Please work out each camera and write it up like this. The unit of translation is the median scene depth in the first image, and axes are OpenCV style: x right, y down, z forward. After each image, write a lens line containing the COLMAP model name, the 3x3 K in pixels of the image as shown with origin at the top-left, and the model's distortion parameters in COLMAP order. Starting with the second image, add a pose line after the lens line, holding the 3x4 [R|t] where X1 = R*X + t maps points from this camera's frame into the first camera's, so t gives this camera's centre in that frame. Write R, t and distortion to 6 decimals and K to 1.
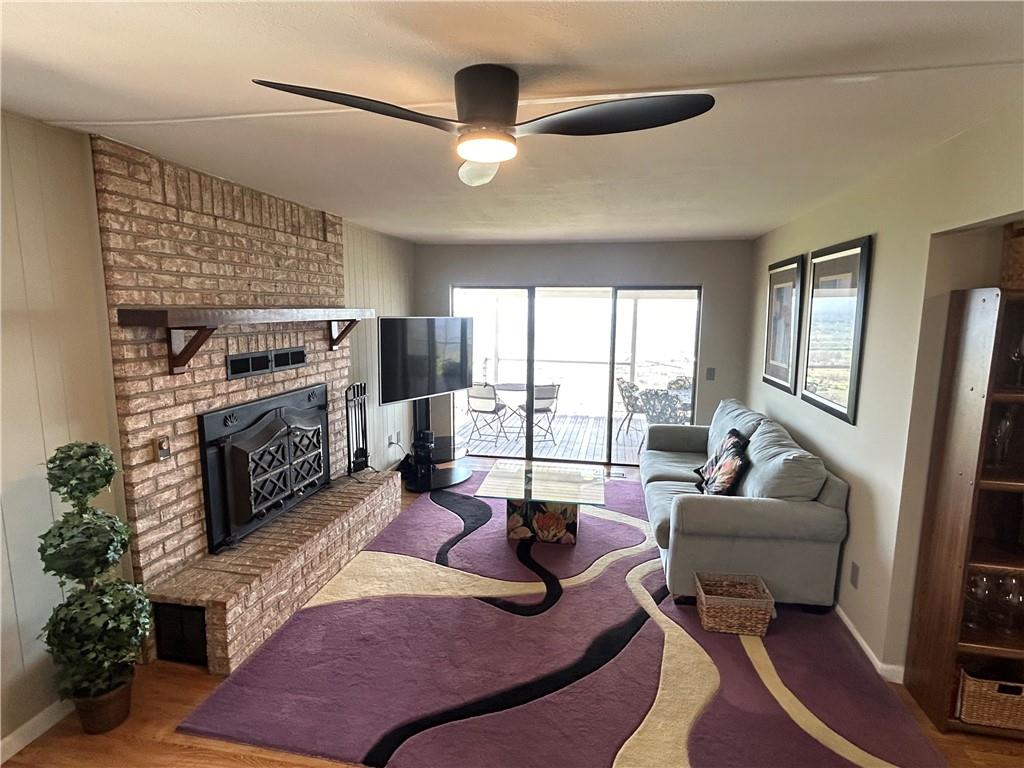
lens RADIAL K [[534.1, 0, 514.3], [0, 534.1, 384.5], [0, 0, 1]] dist [-0.014396, -0.001635]
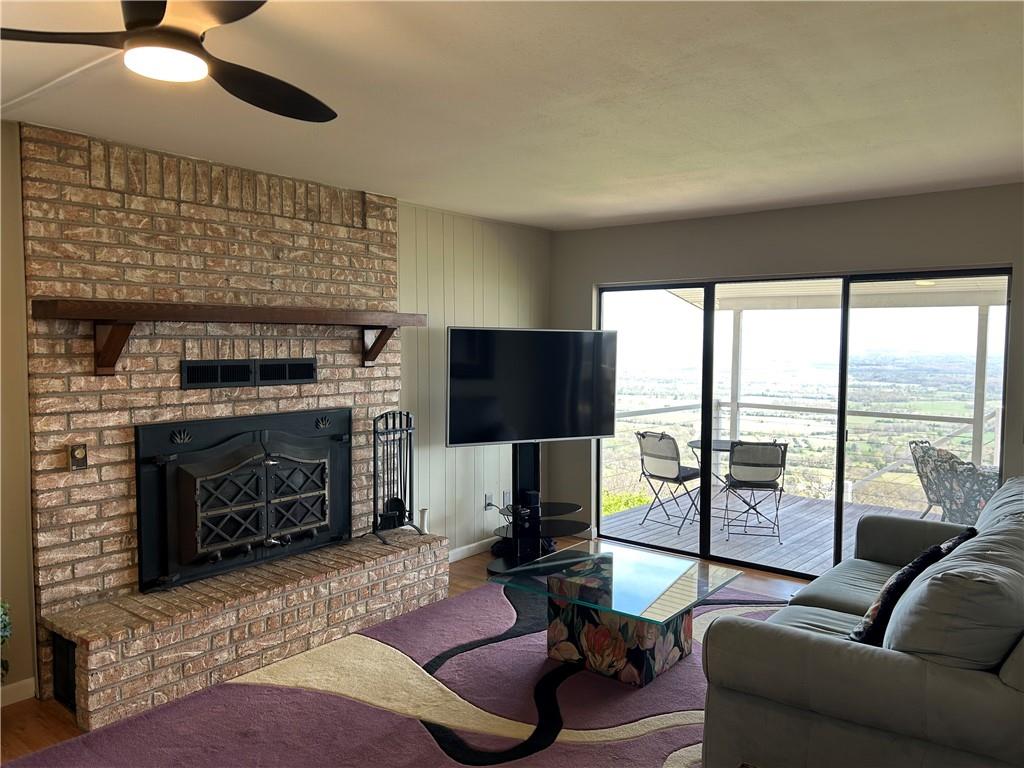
lens RADIAL K [[773.5, 0, 506.1], [0, 773.5, 387.2], [0, 0, 1]] dist [0.049021, -0.060902]
pose [[0.879102, 0.026223, -0.475912, 0.481977], [-0.066128, 0.995539, -0.067296, 0.035922], [0.472025, 0.090631, 0.876914, 0.141095]]
